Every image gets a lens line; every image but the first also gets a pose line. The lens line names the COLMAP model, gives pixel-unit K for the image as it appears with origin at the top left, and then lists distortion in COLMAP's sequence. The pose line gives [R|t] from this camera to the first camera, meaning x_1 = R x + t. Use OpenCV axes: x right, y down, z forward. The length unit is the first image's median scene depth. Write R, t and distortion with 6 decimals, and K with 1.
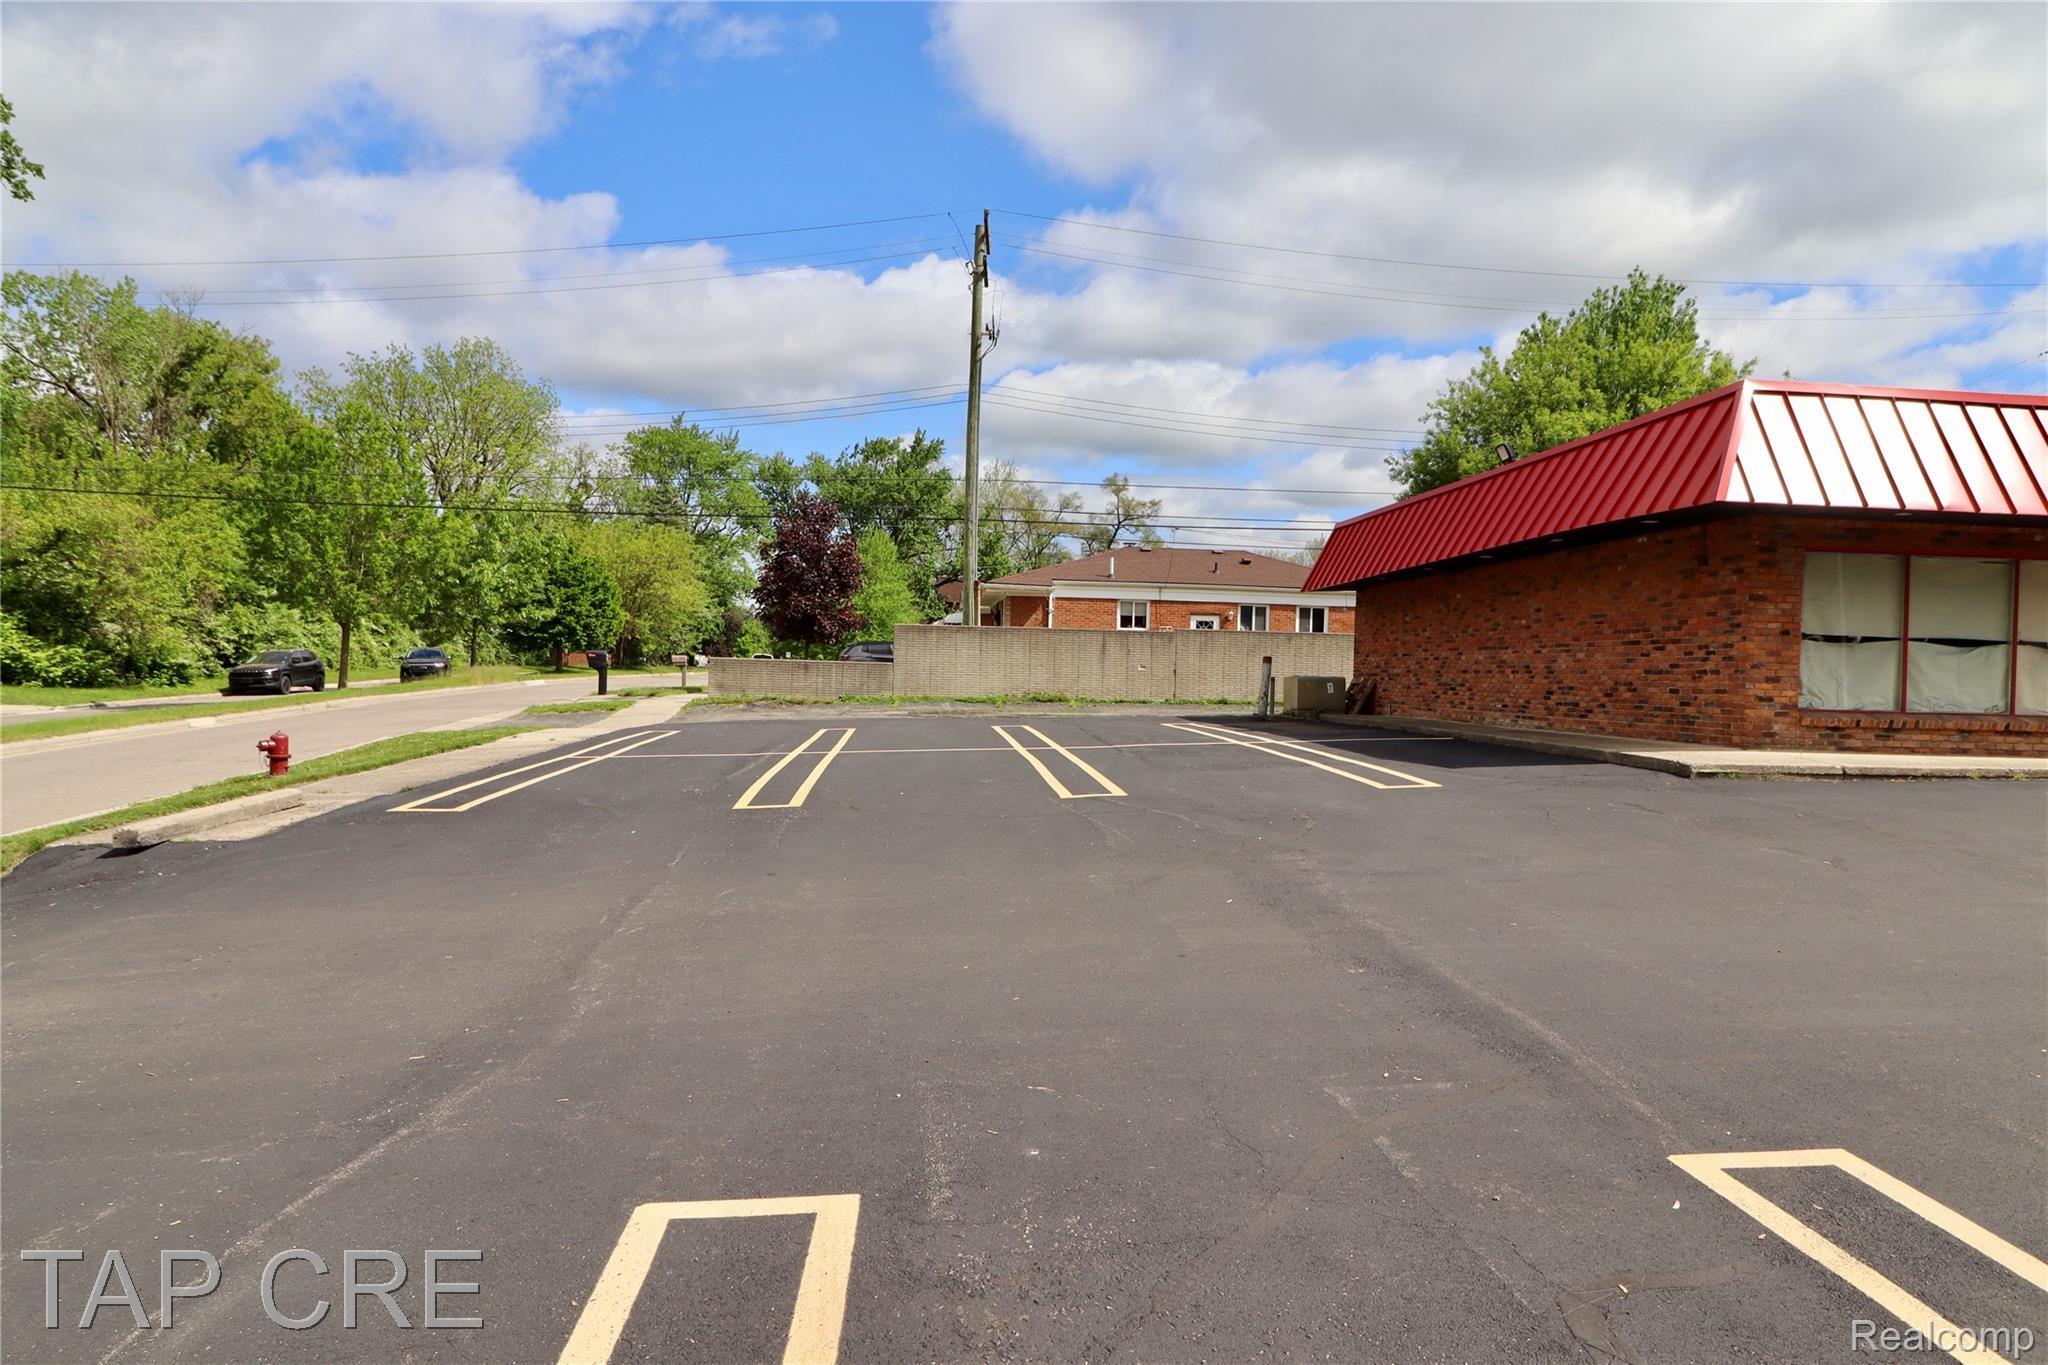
lens RADIAL K [[1272.1, 0, 1016.4], [0, 1272.1, 683.0], [0, 0, 1]] dist [0.003282, -0.004607]
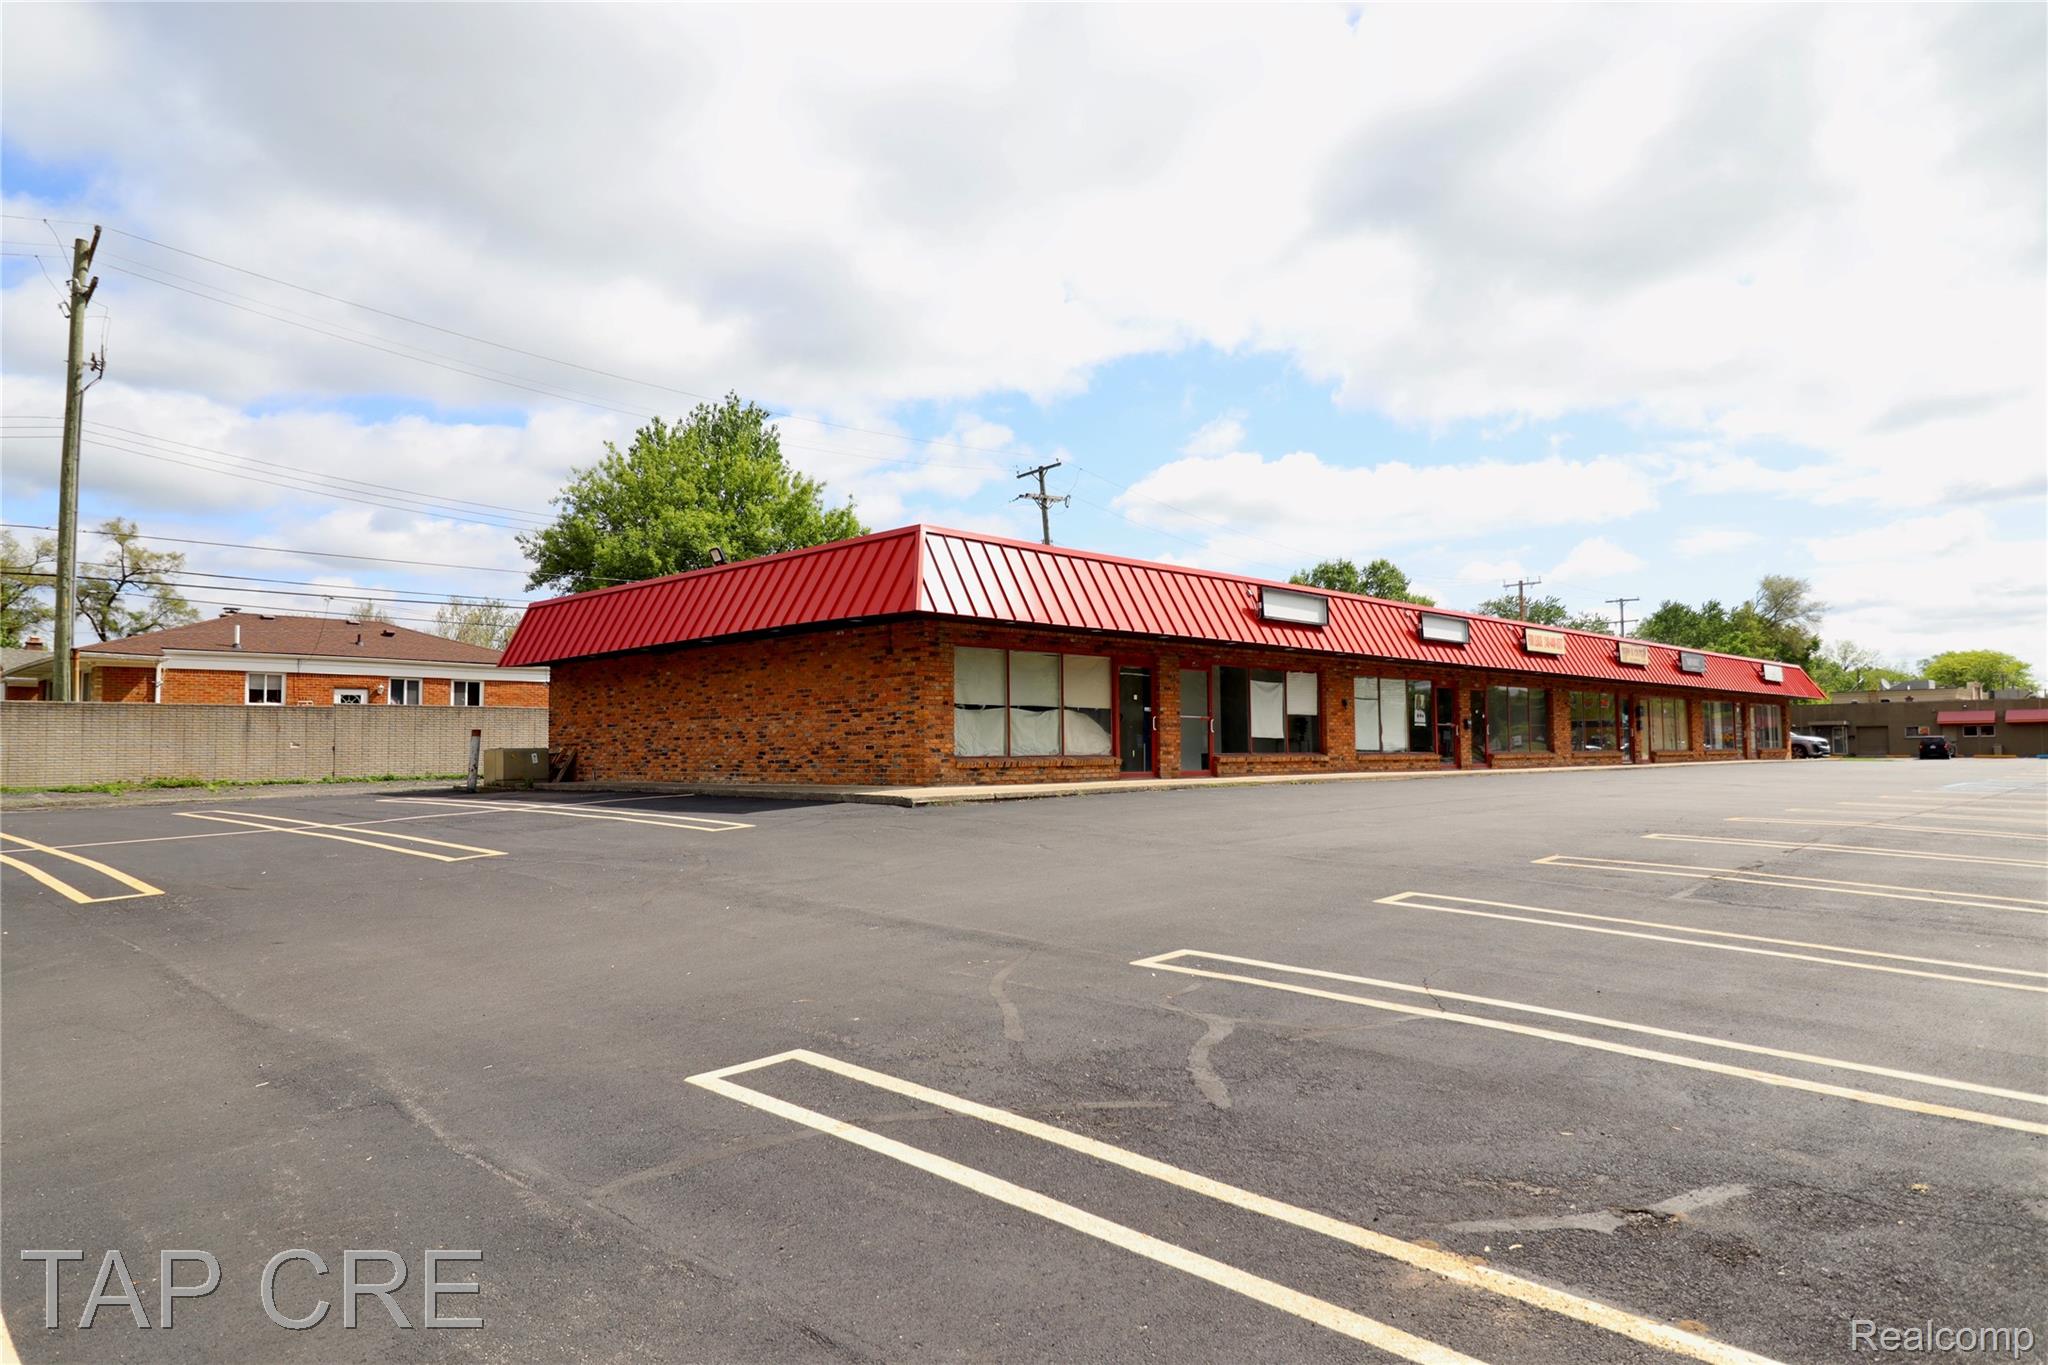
lens RADIAL K [[1272.1, 0, 1016.4], [0, 1272.1, 683.0], [0, 0, 1]] dist [0.003282, -0.004607]
pose [[0.756296, 0.002556, 0.654225, -0.144136], [0.034449, 0.998450, -0.043724, 0.001564], [-0.653322, 0.055605, 0.755035, -0.066098]]
